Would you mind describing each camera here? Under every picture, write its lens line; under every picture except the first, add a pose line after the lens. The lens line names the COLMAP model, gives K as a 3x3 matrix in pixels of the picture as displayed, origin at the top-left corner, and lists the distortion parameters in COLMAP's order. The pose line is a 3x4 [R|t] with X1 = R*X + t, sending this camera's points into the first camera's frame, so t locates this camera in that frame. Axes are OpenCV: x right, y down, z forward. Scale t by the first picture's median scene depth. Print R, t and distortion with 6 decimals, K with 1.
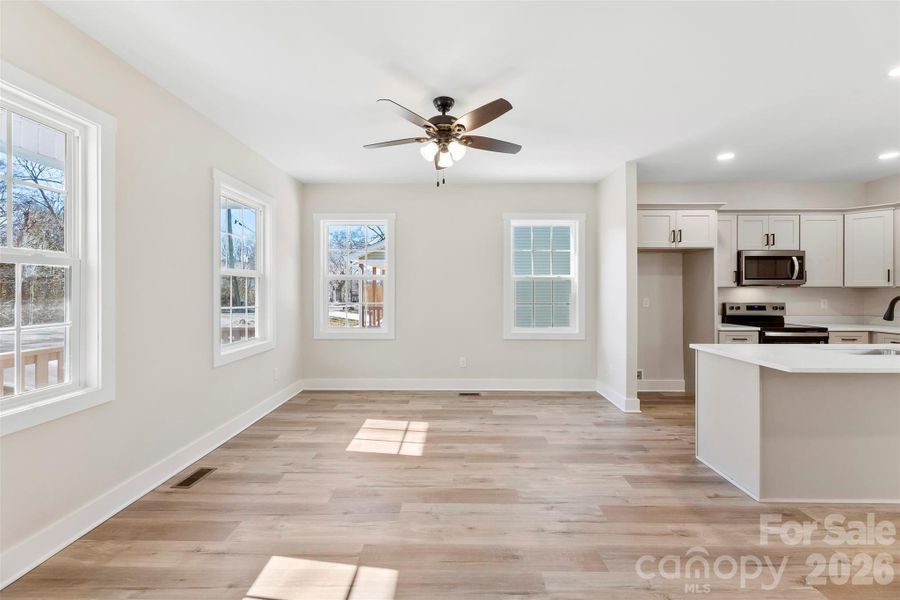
lens RADIAL K [[363.2, 0, 450.7], [0, 363.2, 293.5], [0, 0, 1]] dist [-0.001852, -0.000216]
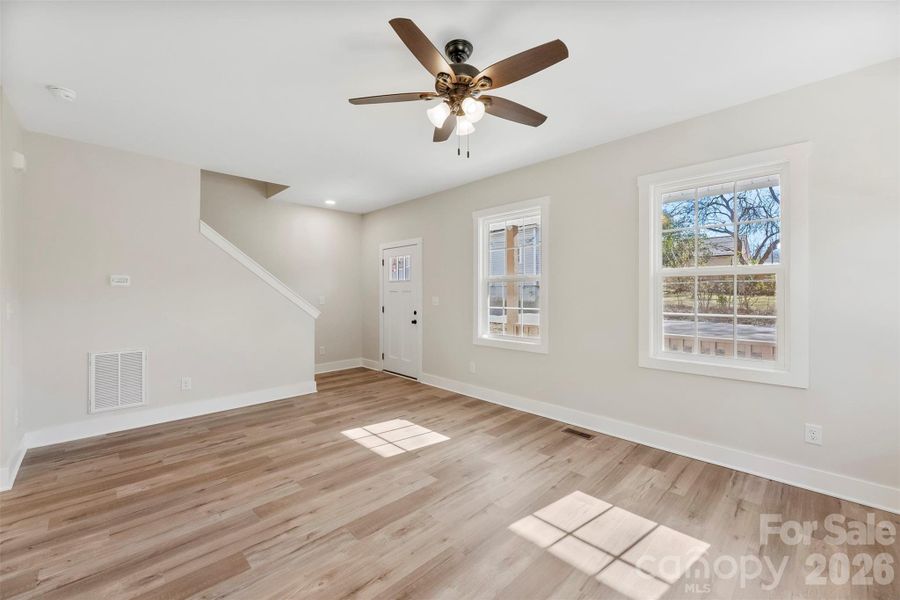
lens RADIAL K [[363.2, 0, 450.7], [0, 363.2, 293.5], [0, 0, 1]] dist [-0.001852, -0.000216]
pose [[-0.701601, 0.002277, -0.712566, 0.493278], [-0.006467, 0.999933, 0.009563, -0.013981], [0.712540, 0.011317, -0.701540, 1.381710]]
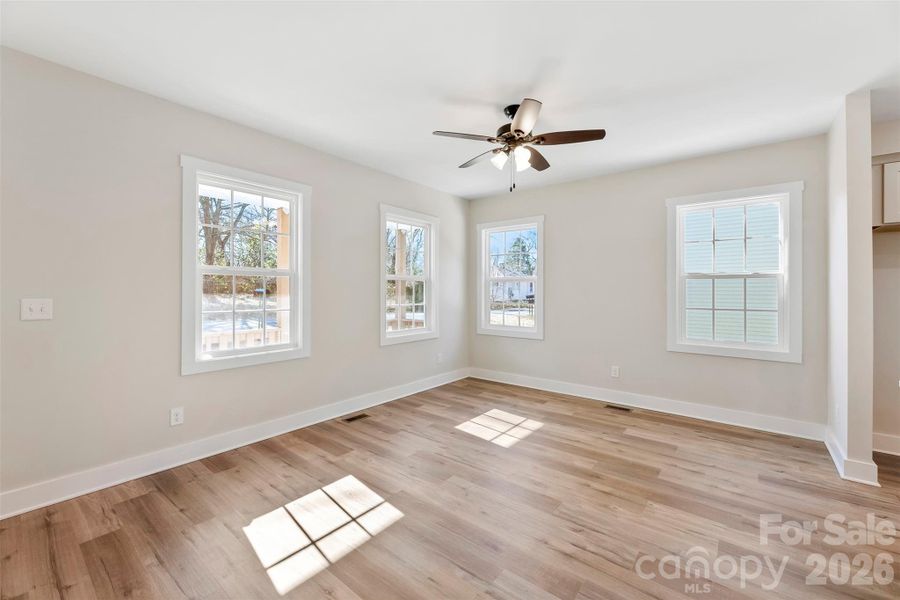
lens RADIAL K [[364.1, 0, 447.5], [0, 364.1, 293.0], [0, 0, 1]] dist [-0.004315, -0.000582]
pose [[0.784816, 0.003746, -0.619717, 0.427626], [-0.008419, 0.999954, -0.004618, 0.003712], [0.619671, 0.008842, 0.784812, 0.059352]]
